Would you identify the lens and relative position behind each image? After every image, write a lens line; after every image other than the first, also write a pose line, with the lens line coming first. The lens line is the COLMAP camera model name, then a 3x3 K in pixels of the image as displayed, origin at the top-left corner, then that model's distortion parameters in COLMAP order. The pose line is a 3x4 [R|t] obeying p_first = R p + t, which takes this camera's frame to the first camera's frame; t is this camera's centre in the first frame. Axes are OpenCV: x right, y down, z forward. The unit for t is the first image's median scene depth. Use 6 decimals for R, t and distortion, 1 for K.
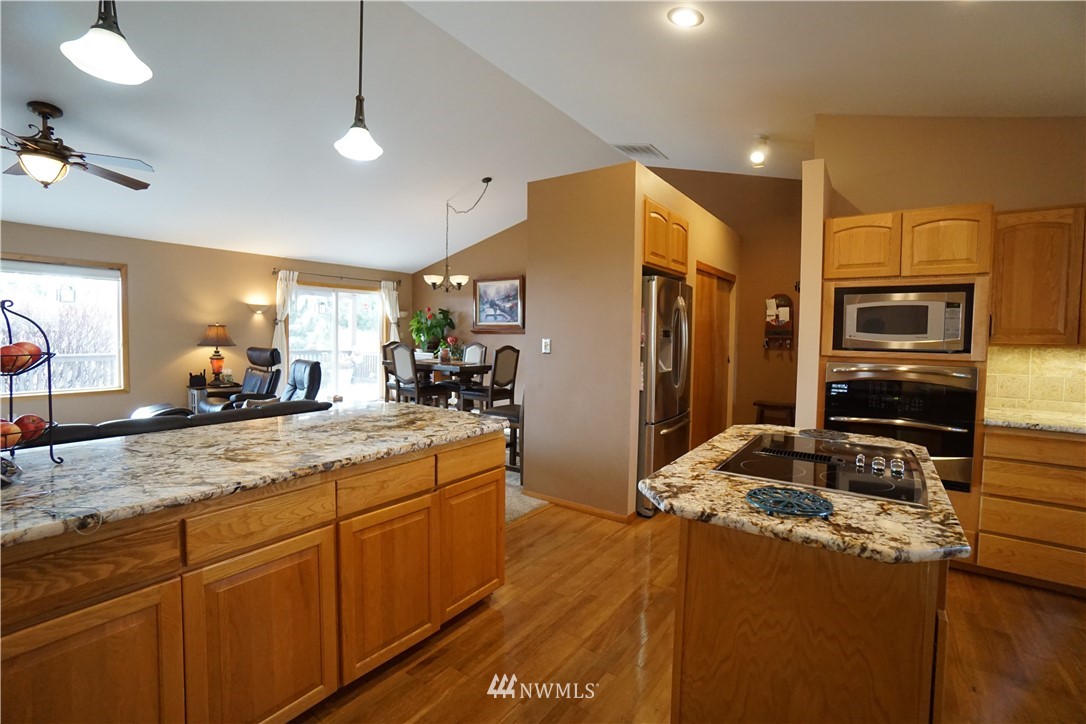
lens RADIAL K [[472.5, 0, 541.0], [0, 472.5, 355.4], [0, 0, 1]] dist [-0.028289, 0.007606]
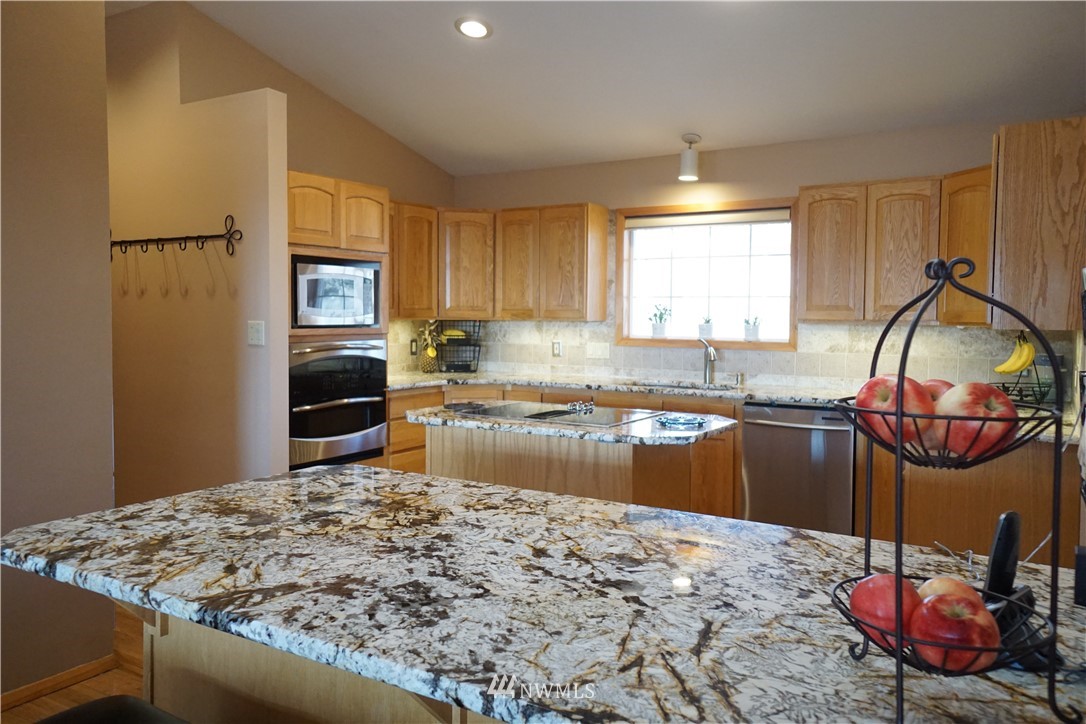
lens RADIAL K [[820.8, 0, 545.4], [0, 820.8, 355.6], [0, 0, 1]] dist [0.031659, 0.005589]
pose [[-0.071010, -0.064536, 0.995386, -1.416573], [0.036415, 0.997072, 0.067243, -0.073445], [-0.996811, 0.041022, -0.068452, 1.053363]]
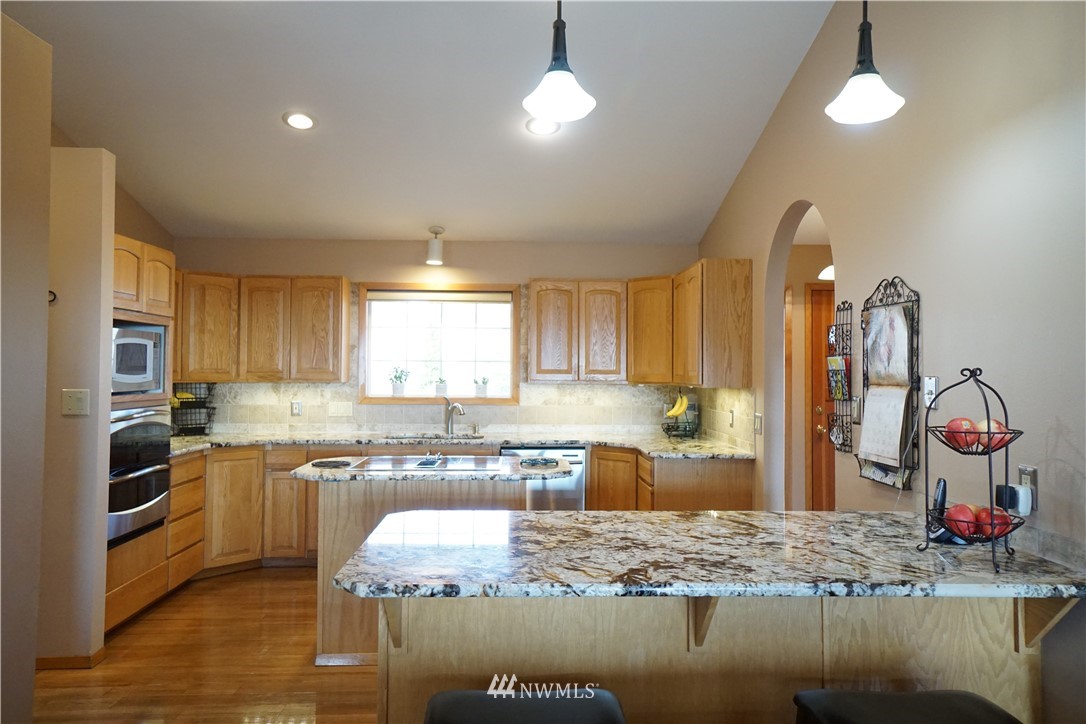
lens RADIAL K [[800.0, 0, 548.9], [0, 800.0, 352.1], [0, 0, 1]] dist [0.019356, -0.002195]
pose [[-0.620452, 0.000573, 0.784244, -1.472055], [0.020904, 0.999657, 0.015807, -0.147608], [-0.783966, 0.026201, -0.620251, 2.032659]]
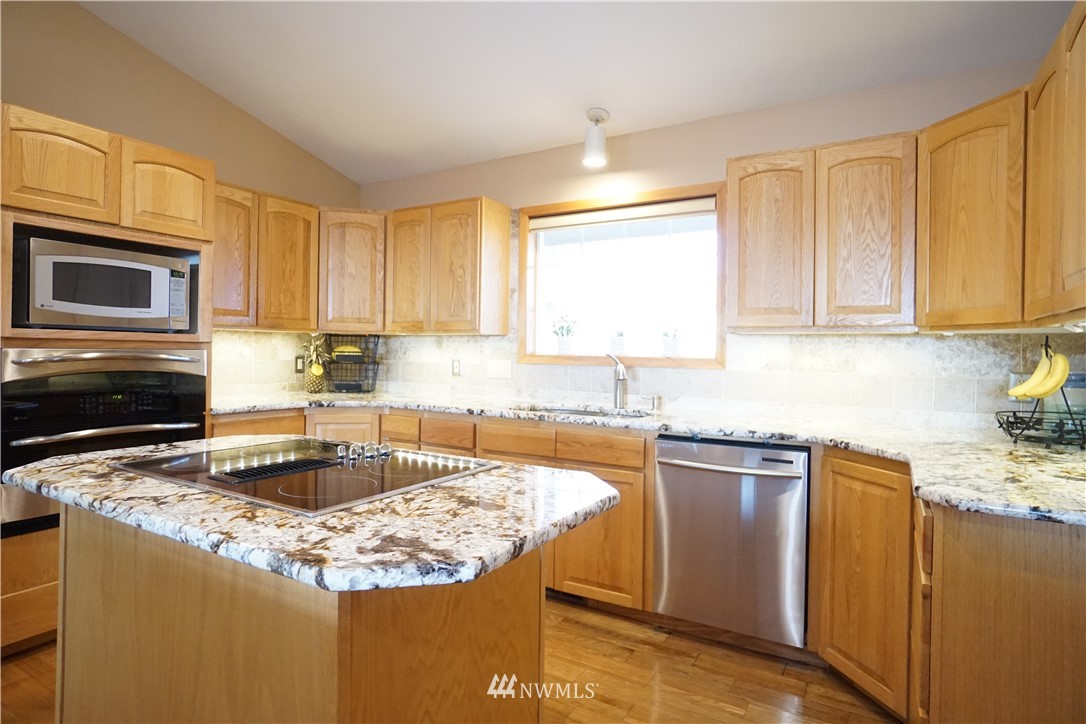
lens RADIAL K [[582.5, 0, 548.5], [0, 582.5, 353.8], [0, 0, 1]] dist [-0.021143, 0.004903]
pose [[-0.084274, -0.015122, 0.996328, -0.257086], [0.027929, 0.999456, 0.017532, 0.045828], [-0.996051, 0.029304, -0.083806, 0.631588]]
